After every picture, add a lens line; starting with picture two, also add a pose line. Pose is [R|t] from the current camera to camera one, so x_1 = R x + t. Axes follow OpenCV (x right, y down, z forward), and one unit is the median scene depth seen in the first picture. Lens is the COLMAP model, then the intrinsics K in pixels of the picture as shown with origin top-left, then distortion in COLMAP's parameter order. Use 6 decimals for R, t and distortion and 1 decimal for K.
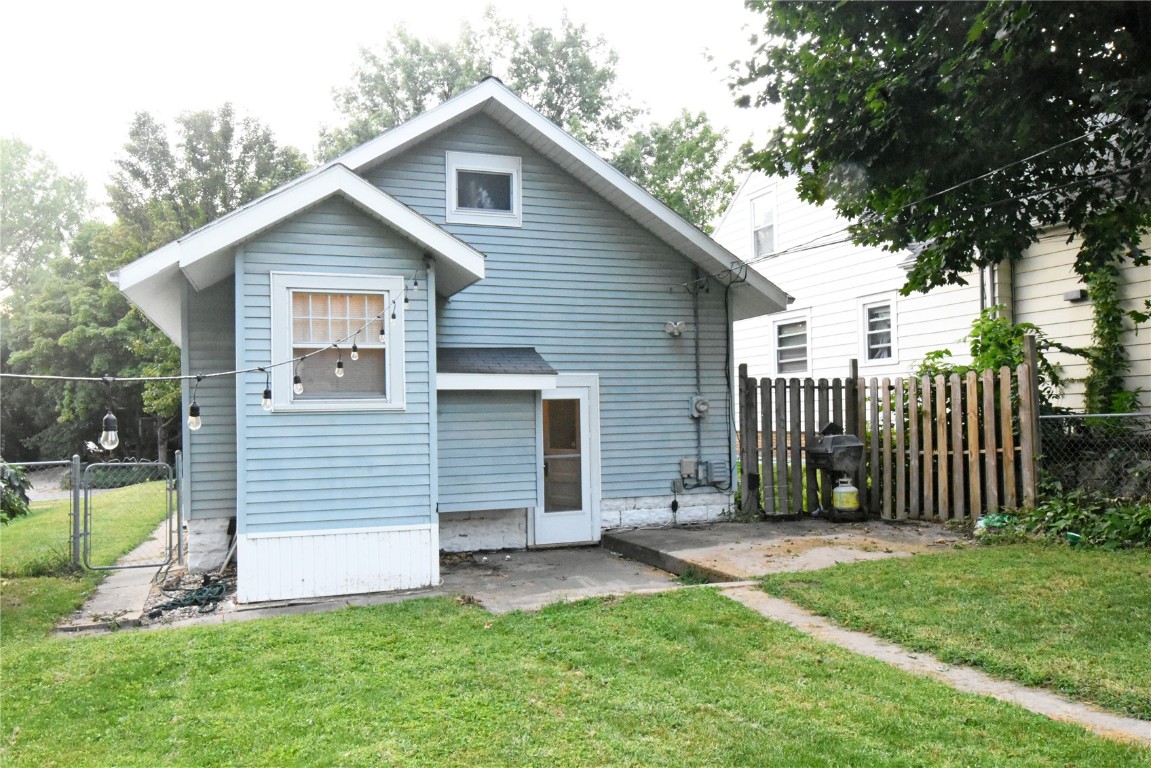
lens RADIAL K [[838.7, 0, 573.8], [0, 838.7, 393.5], [0, 0, 1]] dist [-0.001389, 0.001317]
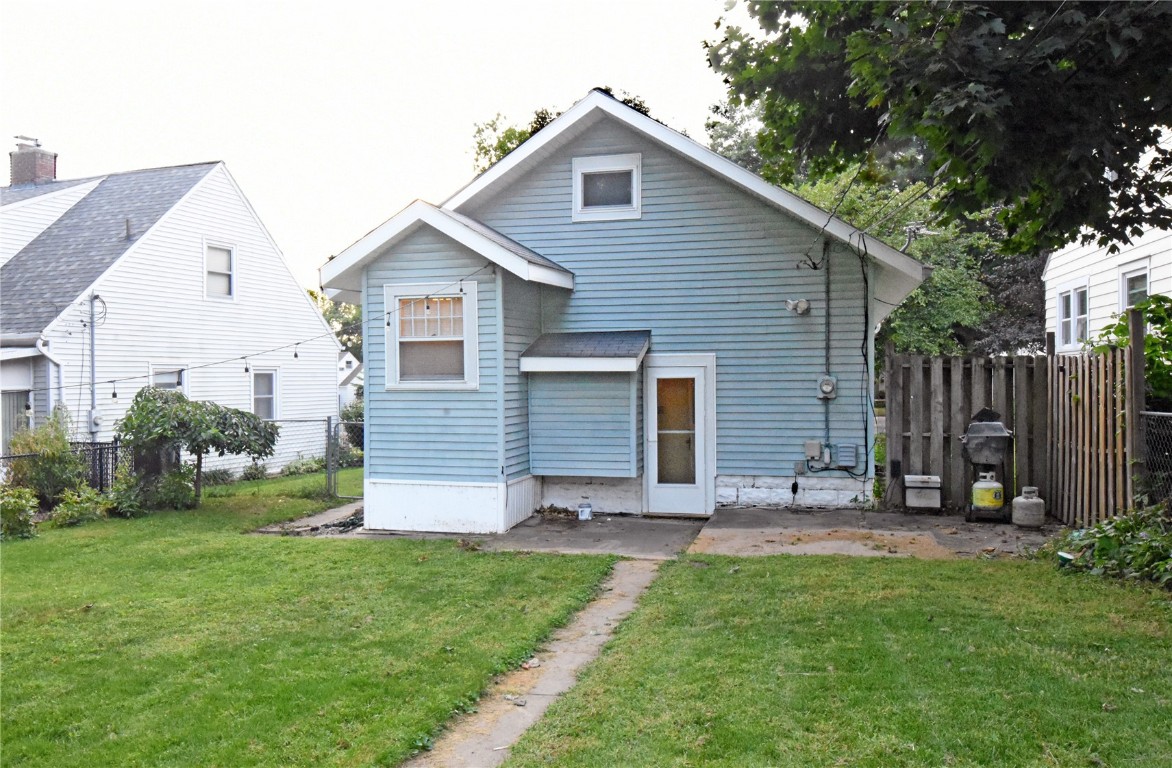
lens RADIAL K [[928.0, 0, 586.8], [0, 928.0, 380.1], [0, 0, 1]] dist [0.002166, 0.000574]
pose [[0.825095, 0.015774, -0.564774, 0.543699], [0.005482, 0.999340, 0.035921, -0.033001], [0.564968, -0.032734, 0.824464, -0.029043]]
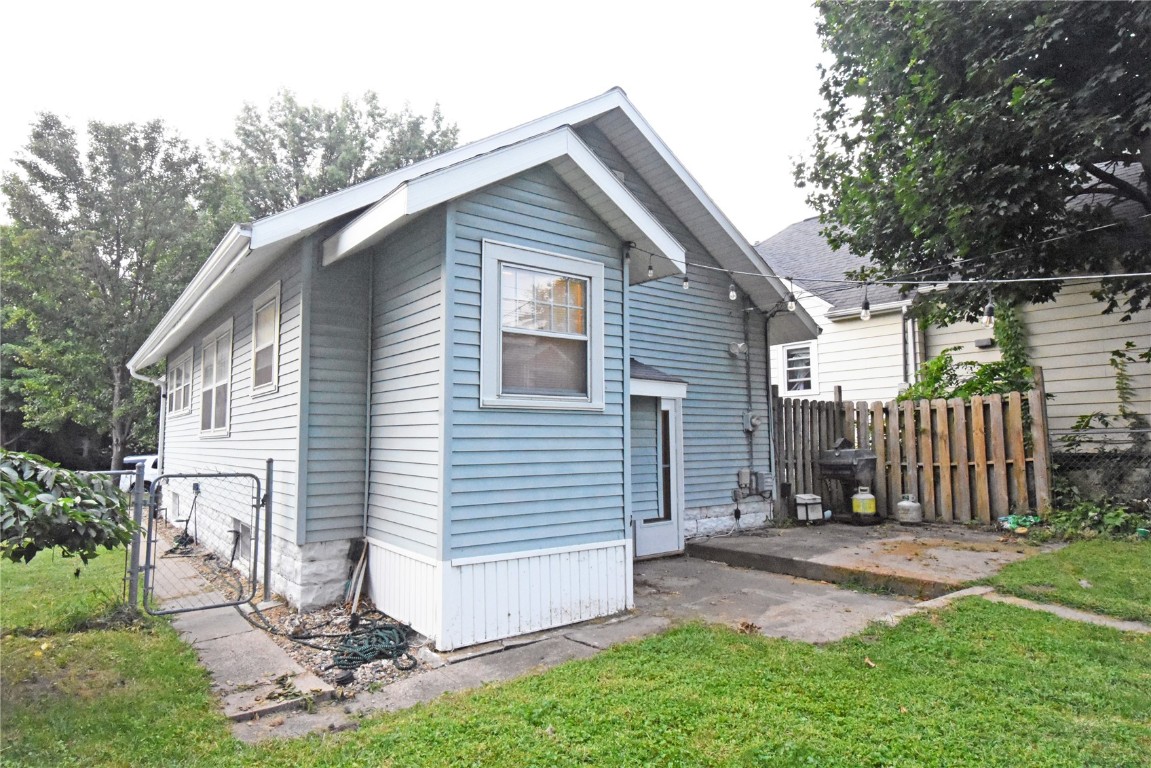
lens RADIAL K [[655.6, 0, 577.0], [0, 655.6, 383.2], [0, 0, 1]] dist [-0.000422, -0.001164]
pose [[0.952595, 0.038599, 0.301784, -0.340552], [-0.018439, 0.997421, -0.069371, 0.030088], [-0.303683, 0.060517, 0.950849, 0.264306]]
